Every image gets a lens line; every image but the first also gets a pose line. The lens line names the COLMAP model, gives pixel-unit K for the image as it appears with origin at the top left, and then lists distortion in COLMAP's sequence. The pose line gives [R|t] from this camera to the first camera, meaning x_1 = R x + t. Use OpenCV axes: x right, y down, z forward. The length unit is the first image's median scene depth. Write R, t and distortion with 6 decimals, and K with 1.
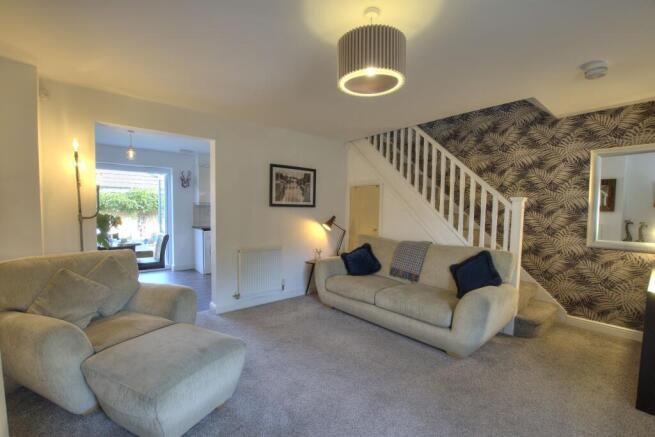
lens RADIAL K [[290.4, 0, 323.6], [0, 290.4, 223.7], [0, 0, 1]] dist [-0.040143, 0.009770]
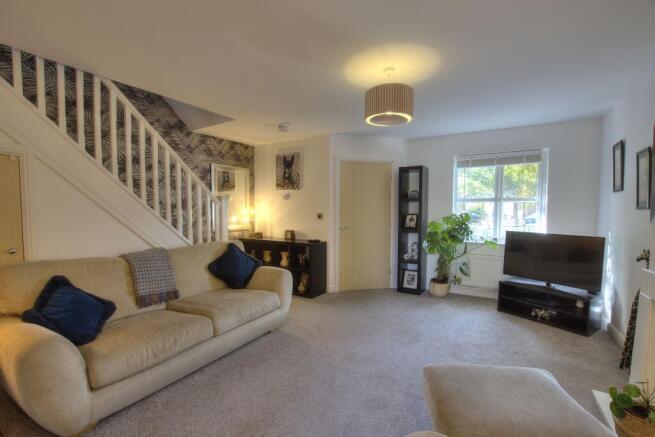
lens RADIAL K [[290.4, 0, 323.6], [0, 290.4, 223.7], [0, 0, 1]] dist [-0.040143, 0.009770]
pose [[-0.314087, -0.072870, 0.946594, -0.549700], [0.026516, 0.995988, 0.085471, -0.064392], [-0.949024, 0.051945, -0.310894, 0.857444]]
